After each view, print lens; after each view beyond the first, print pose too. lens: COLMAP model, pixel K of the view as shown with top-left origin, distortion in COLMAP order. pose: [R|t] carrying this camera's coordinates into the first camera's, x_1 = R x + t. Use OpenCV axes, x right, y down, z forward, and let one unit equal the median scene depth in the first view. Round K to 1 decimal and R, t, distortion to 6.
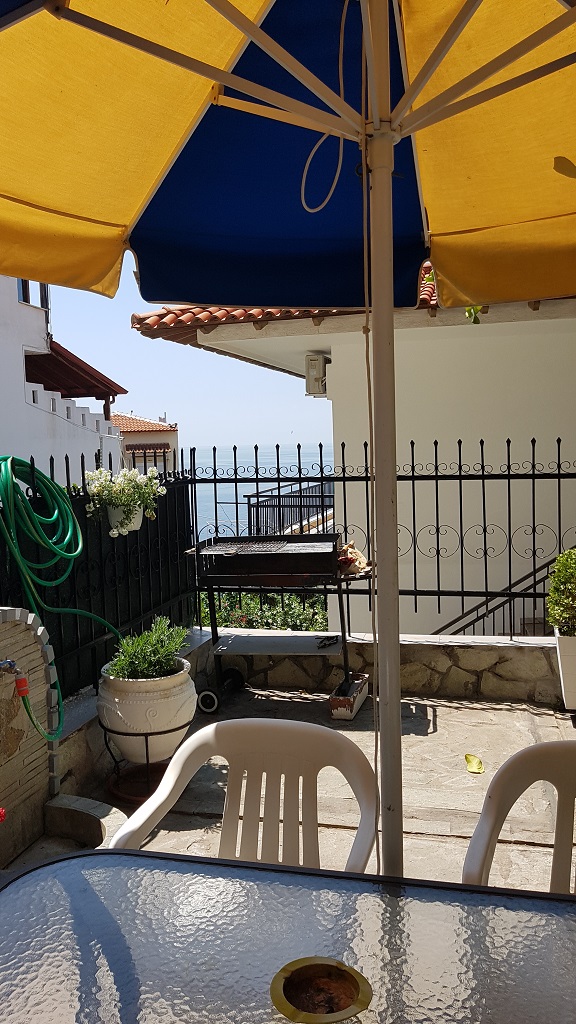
lens RADIAL K [[816.7, 0, 274.4], [0, 816.7, 493.8], [0, 0, 1]] dist [-0.001424, -0.064198]
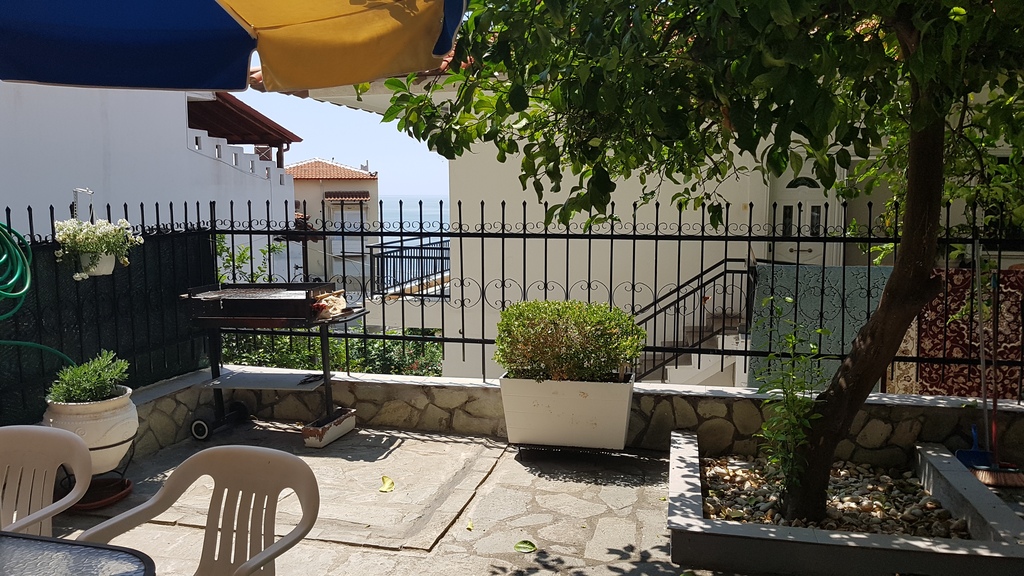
lens RADIAL K [[817.7, 0, 512.0], [0, 817.7, 288.0], [0, 0, 1]] dist [0.002723, -0.000289]
pose [[0.999516, 0.025306, 0.018085, 0.310722], [-0.026221, 0.998287, 0.052311, -0.009009], [-0.016730, -0.052760, 0.998467, -0.113408]]
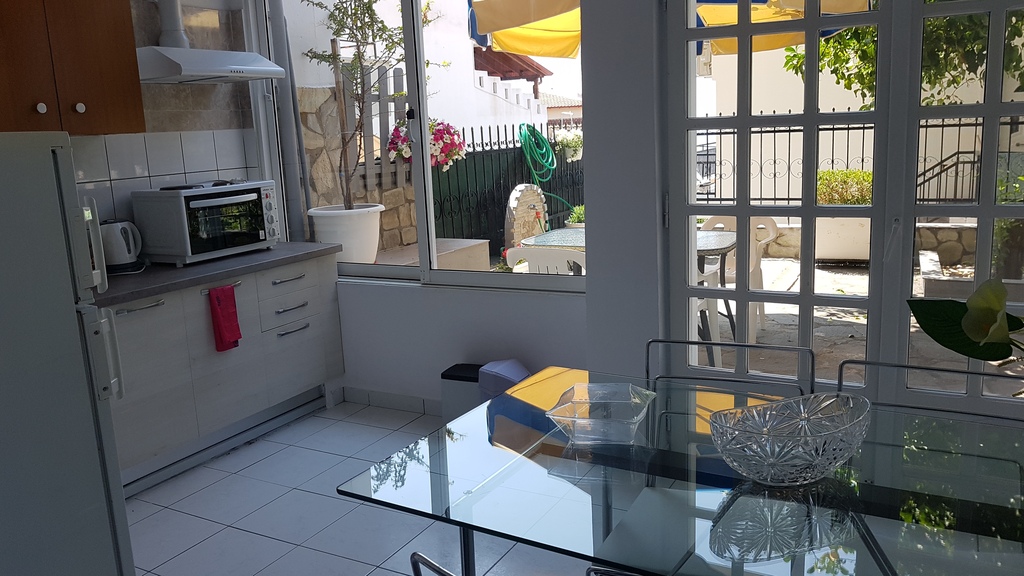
lens RADIAL K [[816.7, 0, 479.5], [0, 816.7, 284.3], [0, 0, 1]] dist [-0.001424, -0.064198]
pose [[0.967754, 0.026307, -0.250521, 0.091193], [0.008664, 0.990467, 0.137478, 0.058996], [0.251749, -0.135216, 0.958300, -0.885180]]
